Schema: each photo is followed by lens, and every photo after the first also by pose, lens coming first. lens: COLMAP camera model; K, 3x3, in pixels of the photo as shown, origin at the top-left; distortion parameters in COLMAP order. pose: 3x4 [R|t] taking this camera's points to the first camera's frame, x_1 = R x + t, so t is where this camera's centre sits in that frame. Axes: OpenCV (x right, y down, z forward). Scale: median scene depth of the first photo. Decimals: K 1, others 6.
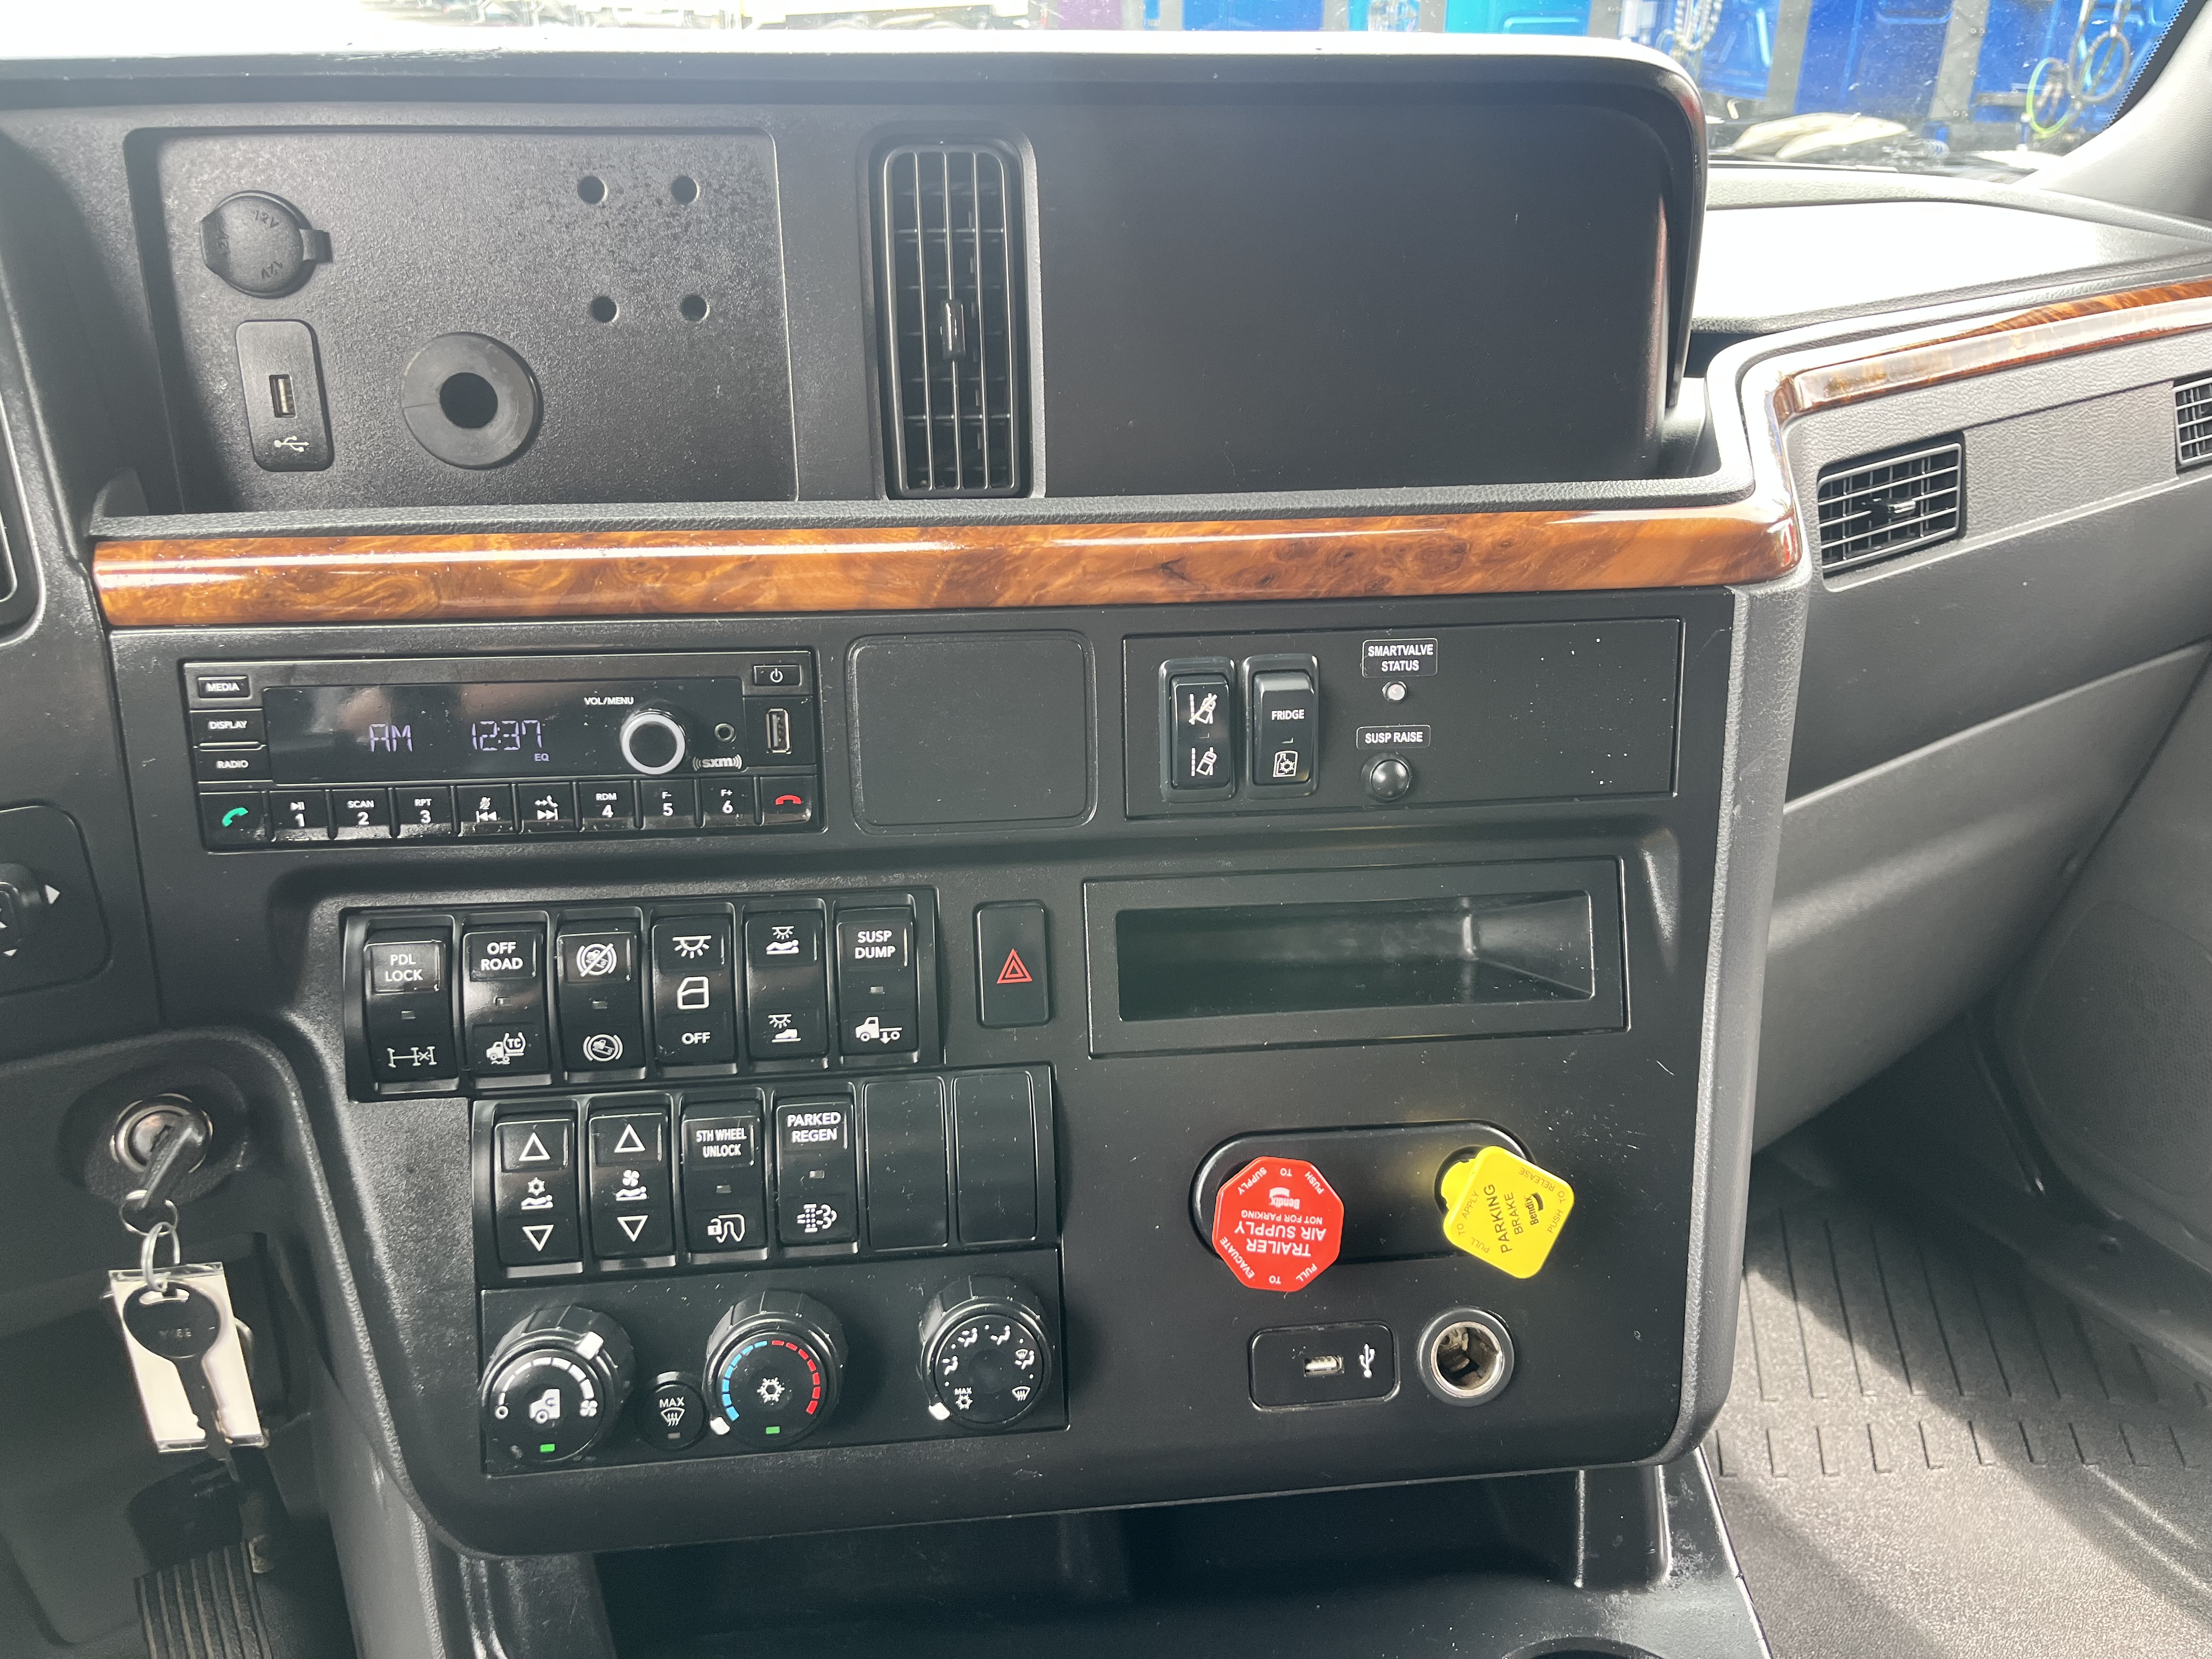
lens RADIAL K [[1692.8, 0, 1106.0], [0, 1692.8, 829.5], [0, 0, 1]] dist [0.074883, -0.109036]
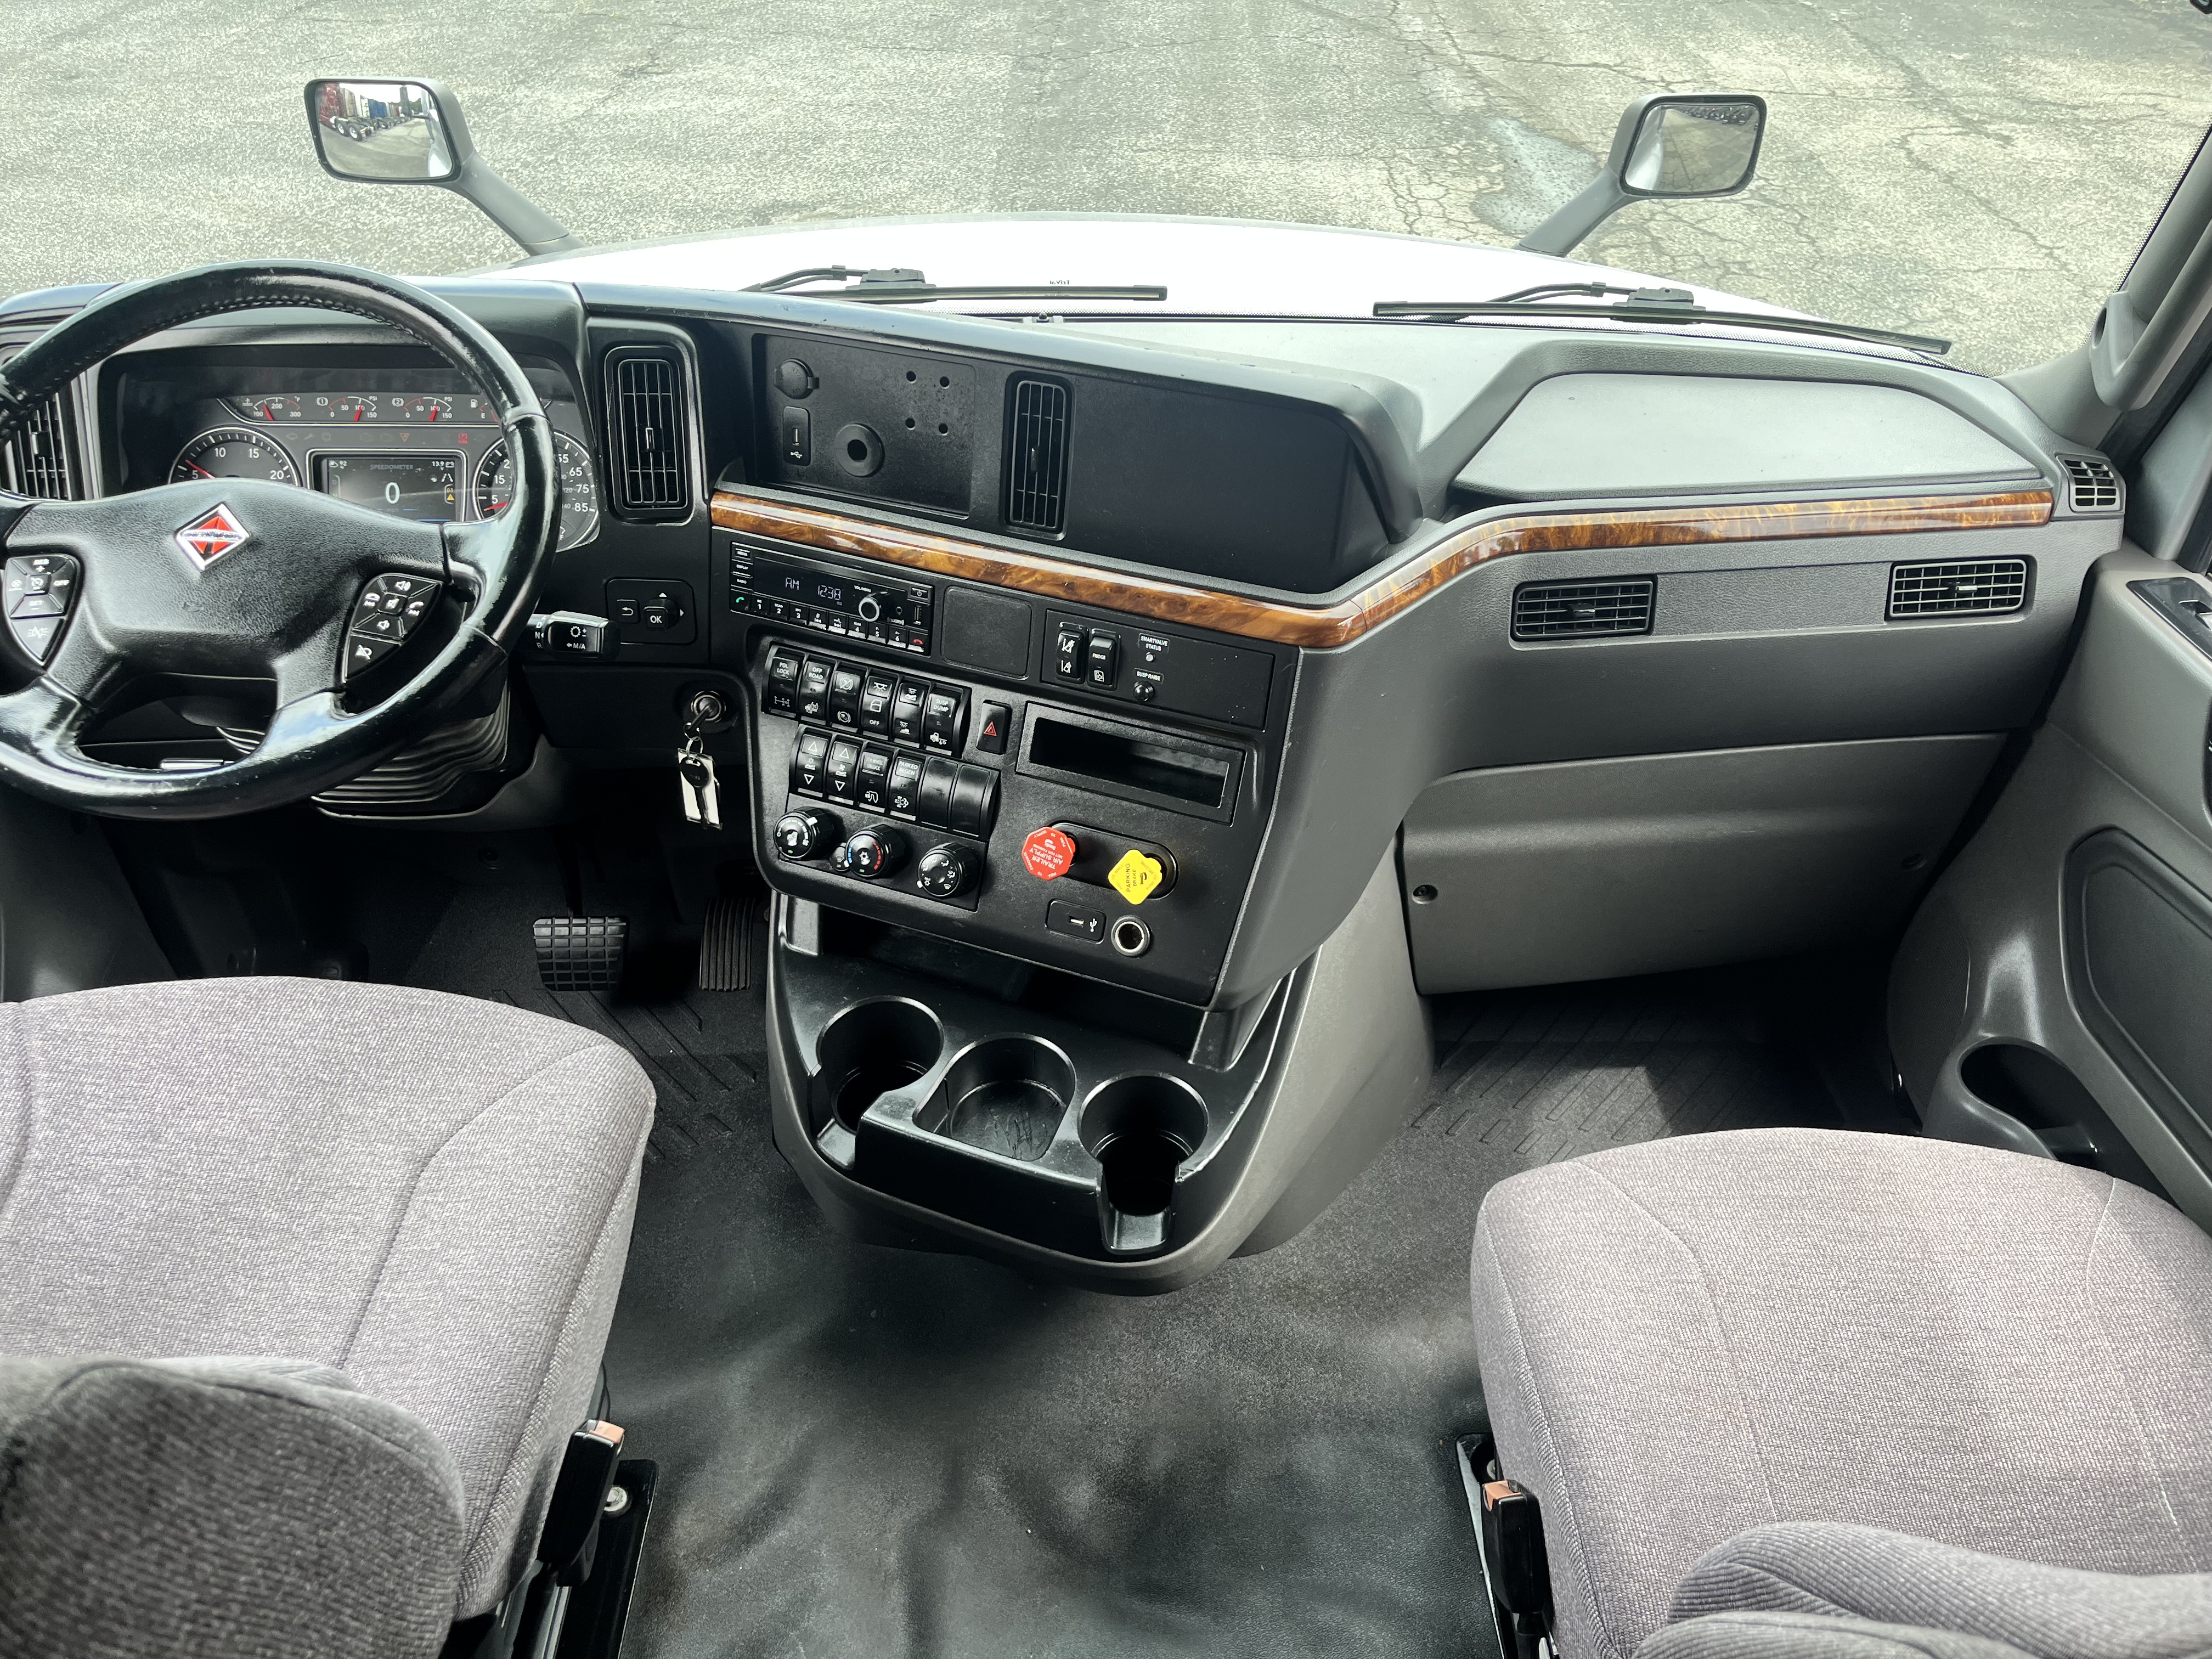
lens RADIAL K [[1692.8, 0, 1106.0], [0, 1692.8, 829.5], [0, 0, 1]] dist [0.074883, -0.109036]
pose [[0.883475, 0.281190, -0.374706, 1.073248], [-0.217520, 0.954606, 0.203500, -0.320360], [0.414919, -0.098281, 0.904535, -1.188252]]
